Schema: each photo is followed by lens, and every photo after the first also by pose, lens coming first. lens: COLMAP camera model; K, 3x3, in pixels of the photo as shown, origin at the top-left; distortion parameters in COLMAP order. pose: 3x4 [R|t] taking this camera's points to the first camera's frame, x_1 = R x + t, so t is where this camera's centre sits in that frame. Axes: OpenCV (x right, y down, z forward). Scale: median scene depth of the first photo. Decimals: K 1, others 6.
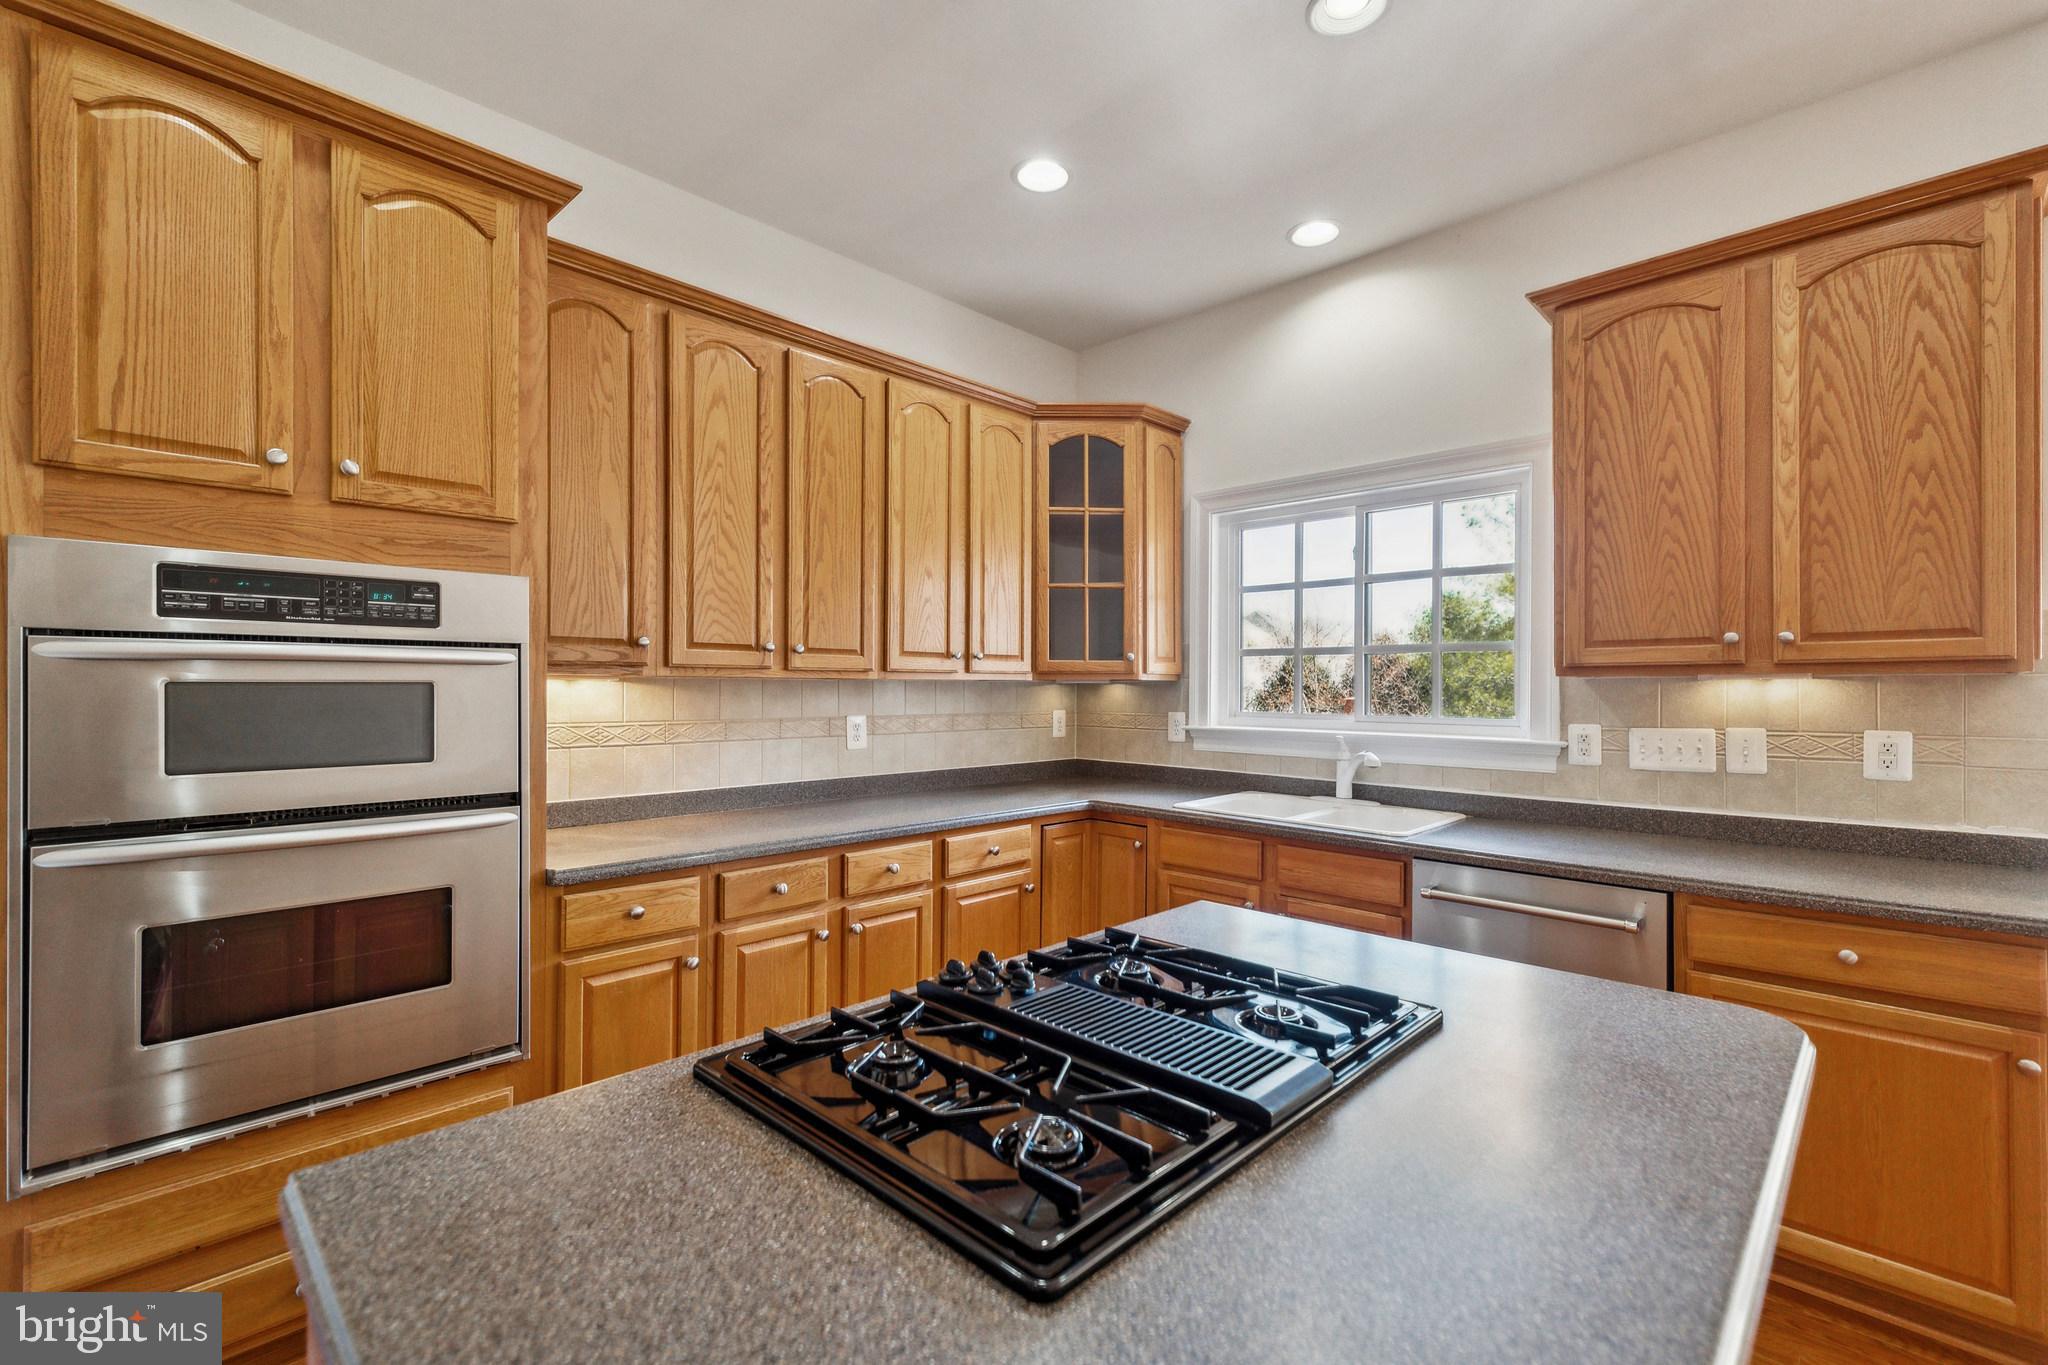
lens RADIAL K [[899.7, 0, 1067.1], [0, 899.7, 687.9], [0, 0, 1]] dist [0.003436, 0.000402]
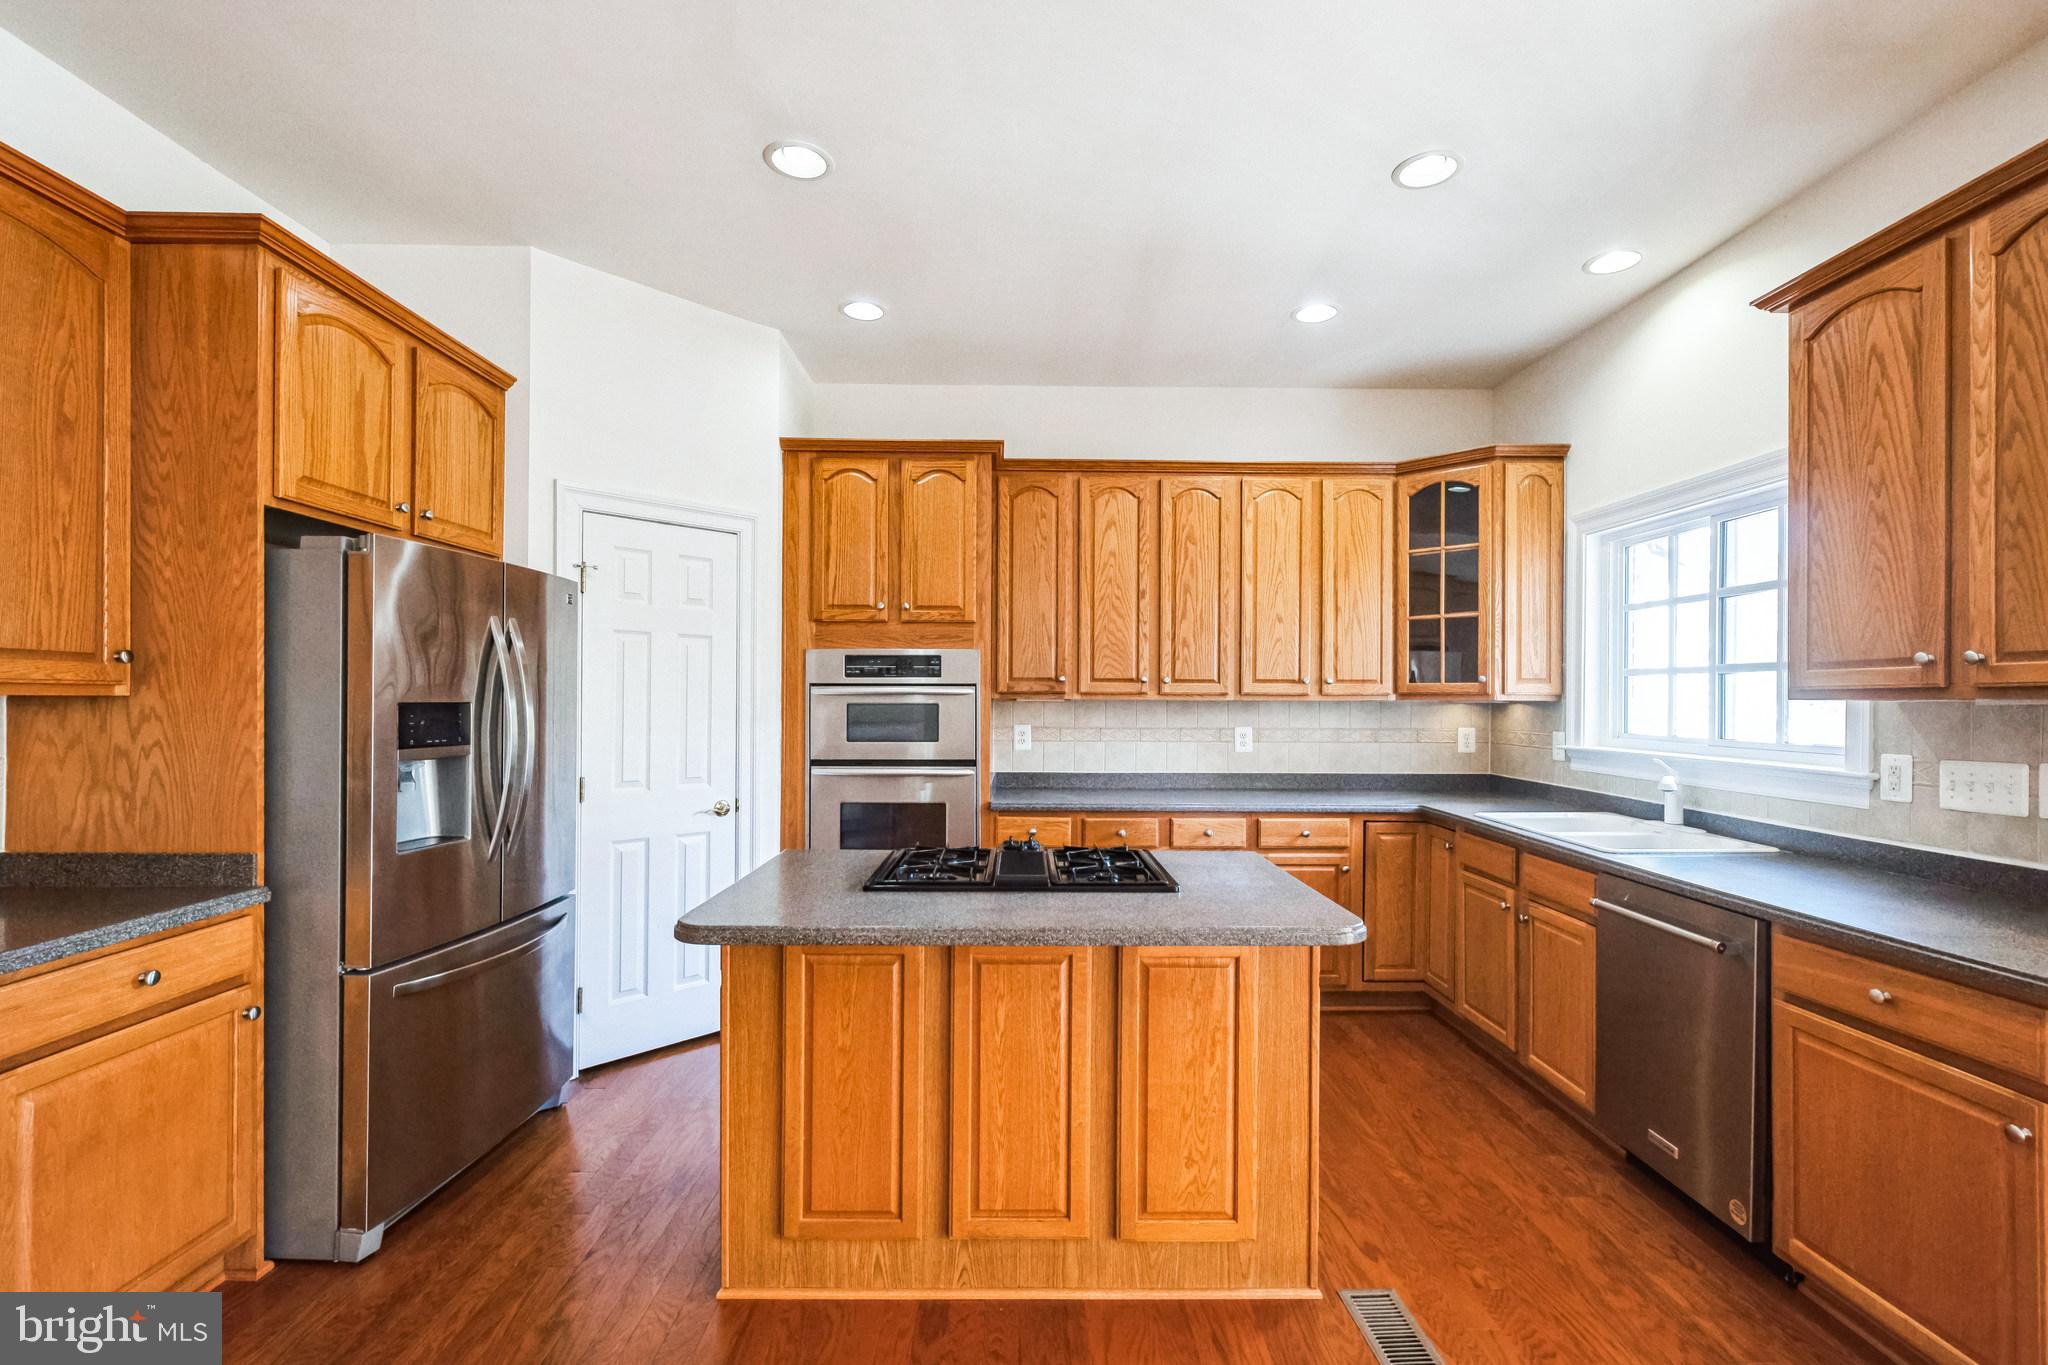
lens RADIAL K [[912.3, 0, 1025.3], [0, 912.3, 700.0], [0, 0, 1]] dist [0.003629, -0.000126]
pose [[0.701409, 0.001550, -0.712757, 0.684374], [-0.003390, 0.999994, -0.001161, -0.009115], [0.712751, 0.003230, 0.701410, -0.244086]]
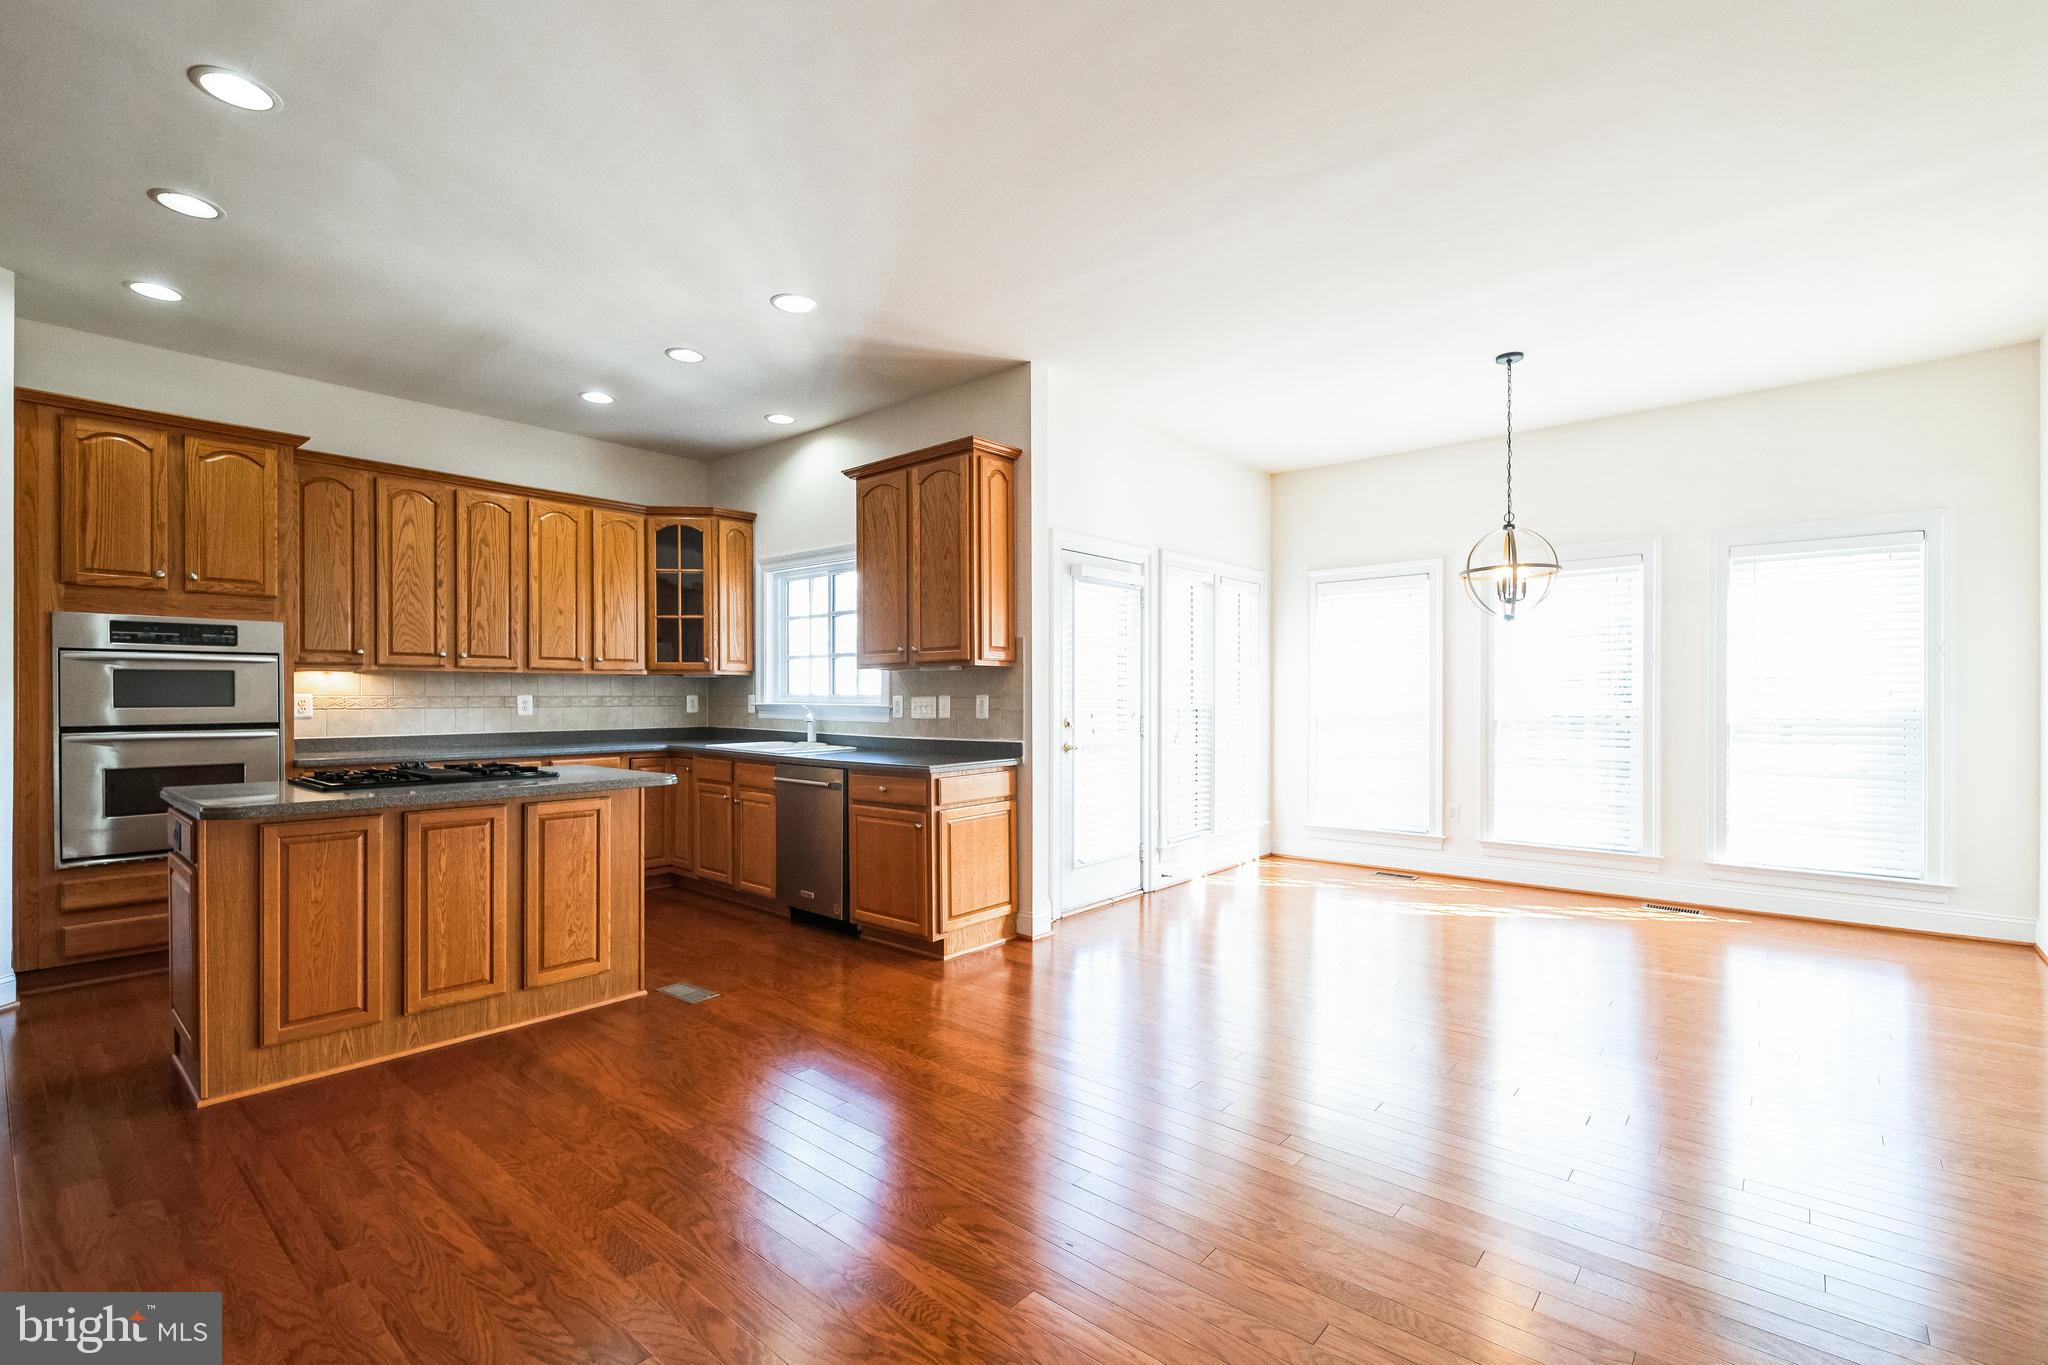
lens RADIAL K [[876.0, 0, 1031.4], [0, 876.0, 698.6], [0, 0, 1]] dist [-0.008541, -0.000190]
pose [[0.998007, -0.003321, 0.063018, 0.820444], [0.002964, 0.999979, 0.005747, 0.040954], [-0.063036, -0.005549, 0.997996, -0.923658]]
